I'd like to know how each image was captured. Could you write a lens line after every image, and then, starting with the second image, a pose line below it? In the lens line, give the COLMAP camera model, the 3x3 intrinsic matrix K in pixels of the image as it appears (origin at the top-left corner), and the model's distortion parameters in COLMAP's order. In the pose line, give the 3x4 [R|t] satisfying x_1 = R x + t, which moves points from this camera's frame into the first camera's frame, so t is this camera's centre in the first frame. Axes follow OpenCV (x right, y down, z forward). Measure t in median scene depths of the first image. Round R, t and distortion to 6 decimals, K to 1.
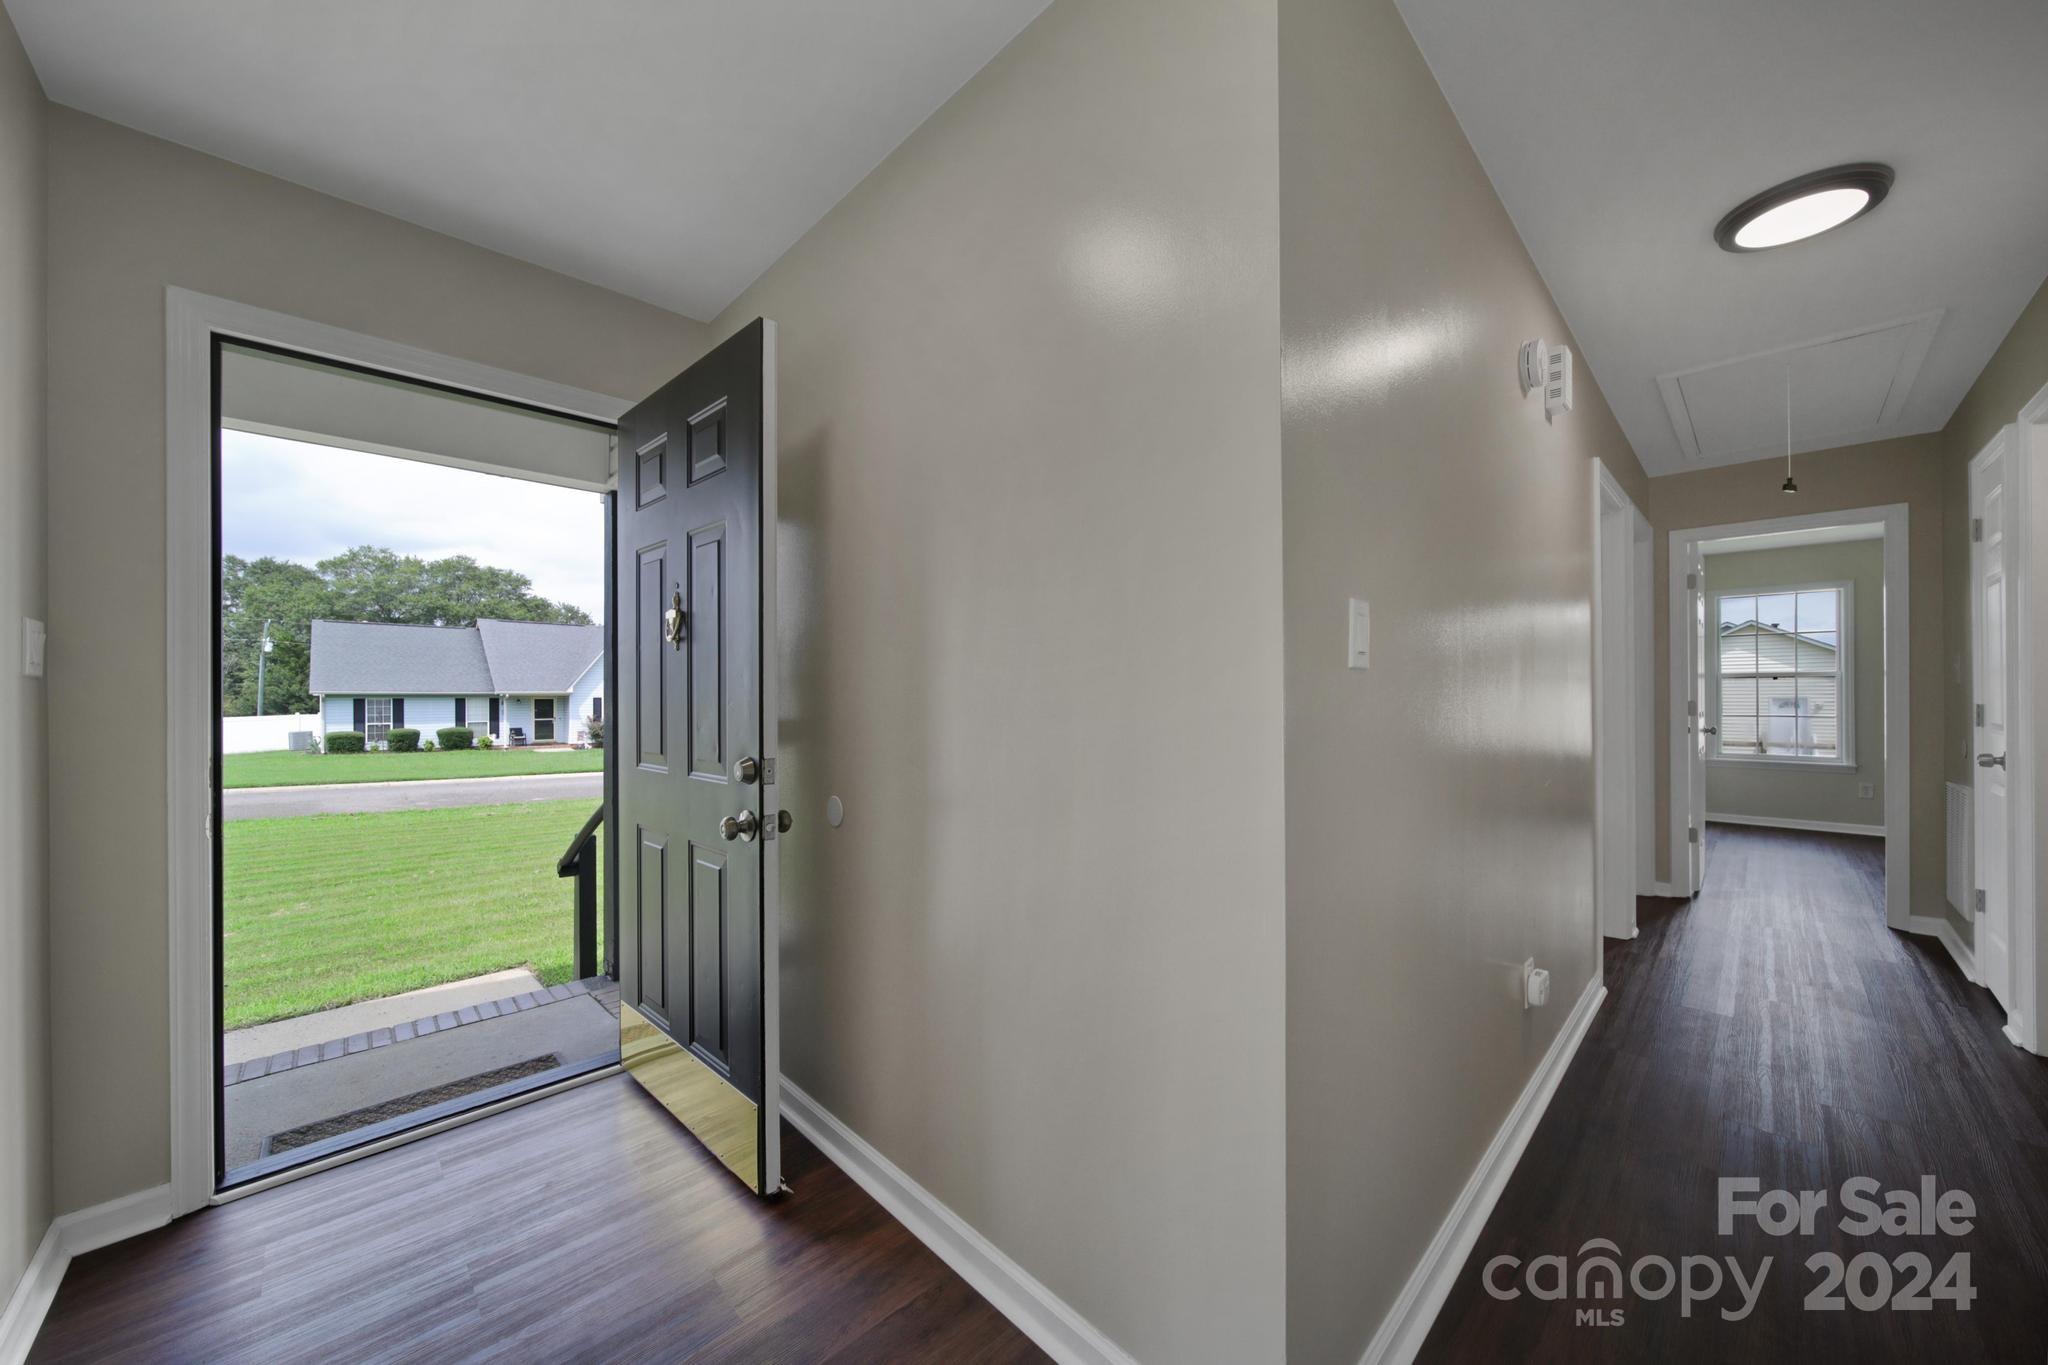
lens RADIAL K [[726.9, 0, 1021.5], [0, 726.9, 691.2], [0, 0, 1]] dist [0.000236, 0.000011]
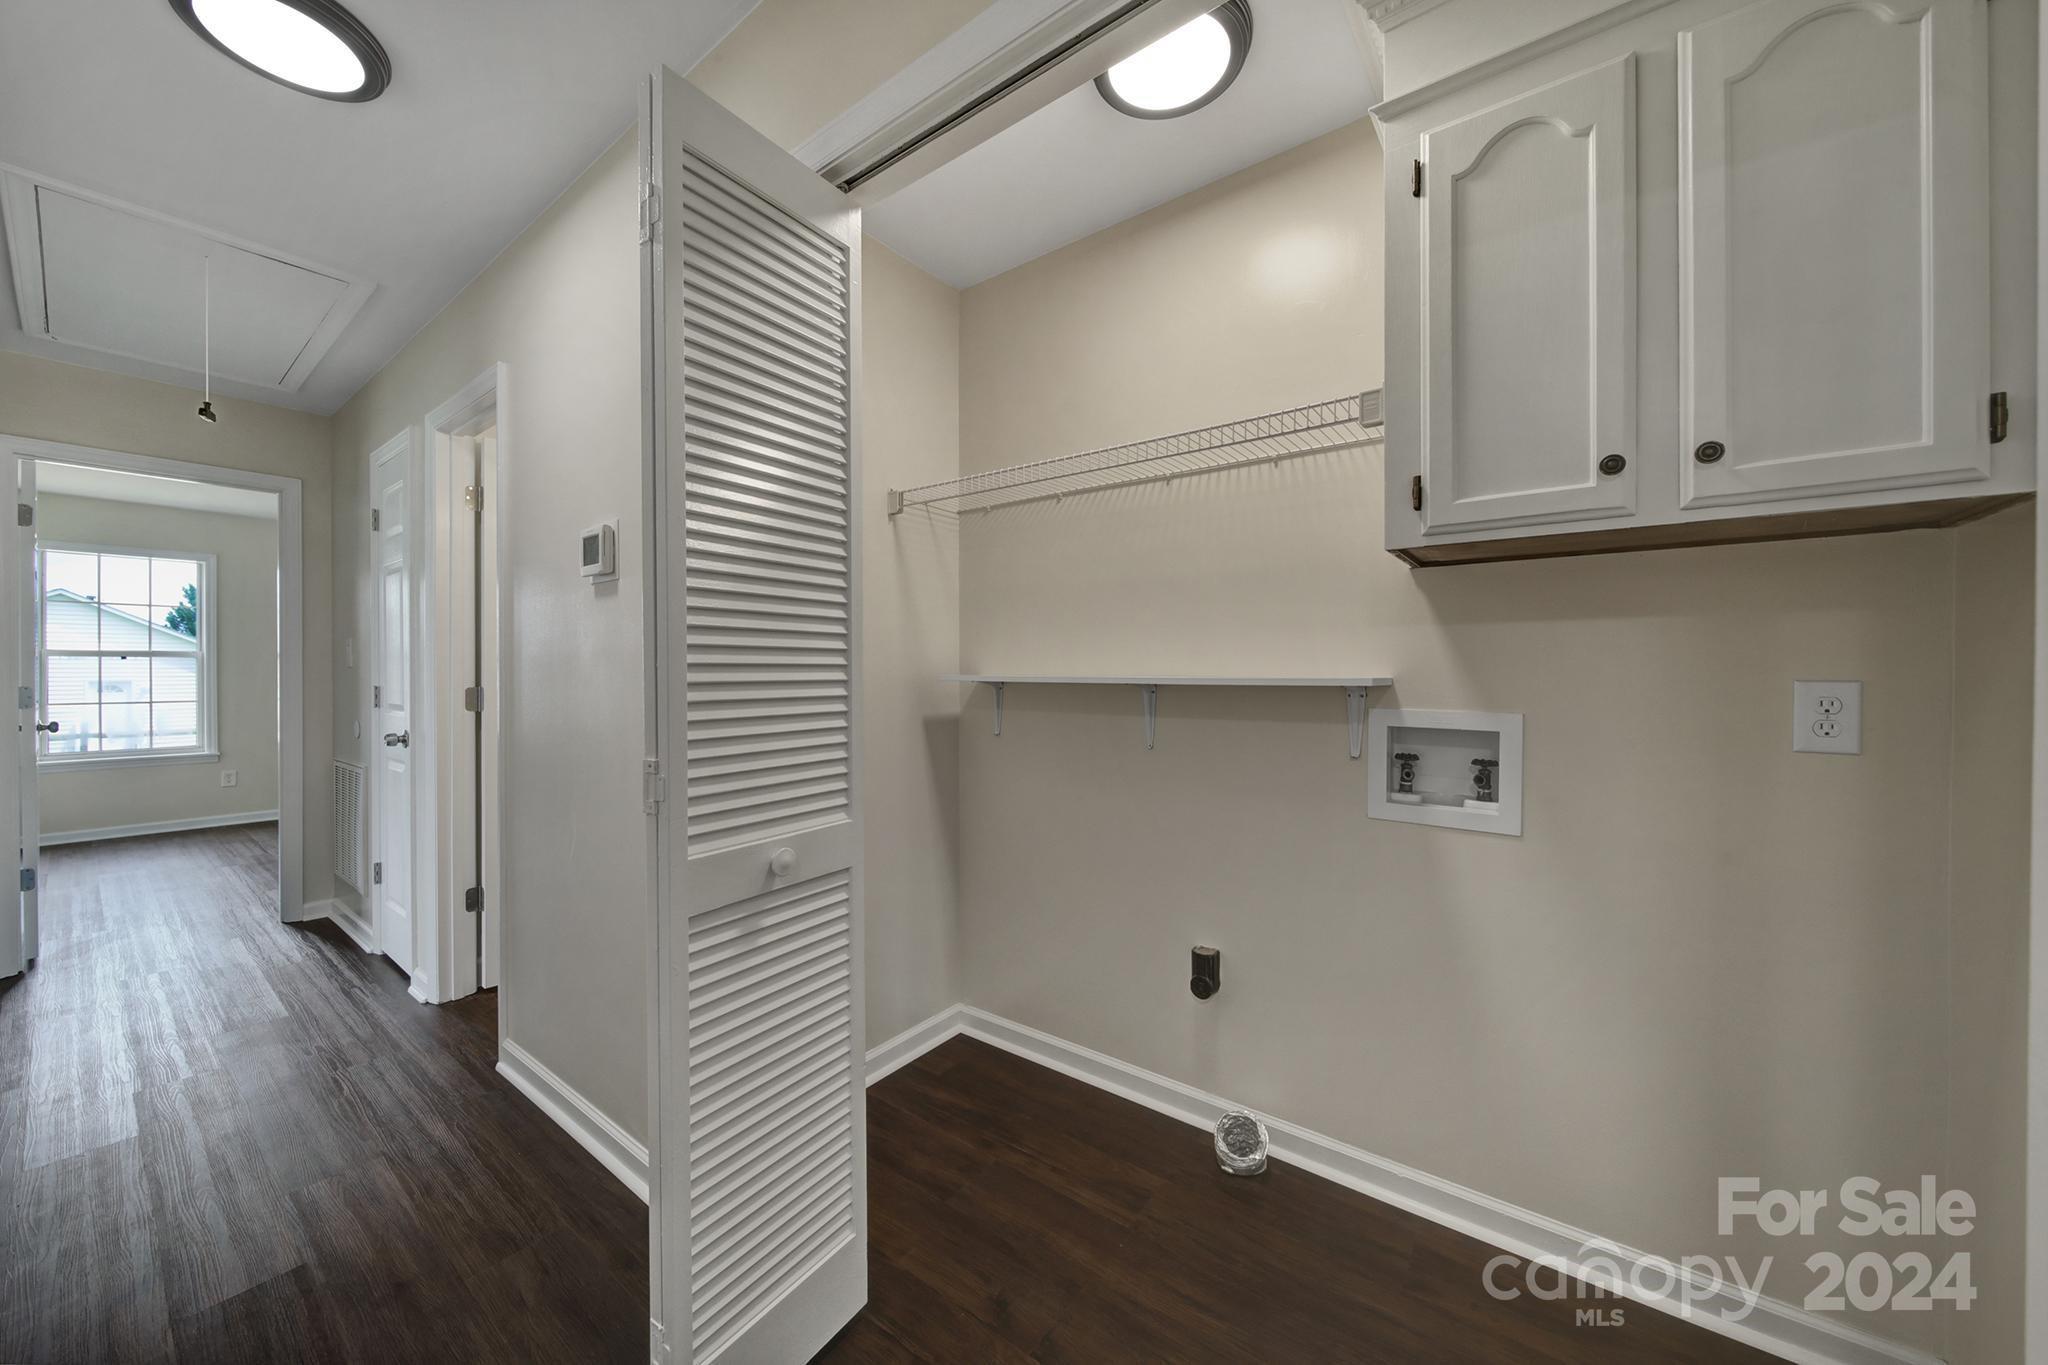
lens RADIAL K [[731.2, 0, 1022.6], [0, 731.2, 678.2], [0, 0, 1]] dist [-0.000257, 0.000088]
pose [[-0.143201, -0.001524, 0.989692, 0.138516], [-0.004813, 0.999988, 0.000843, 0.001242], [-0.989682, -0.004643, -0.143207, 0.227113]]
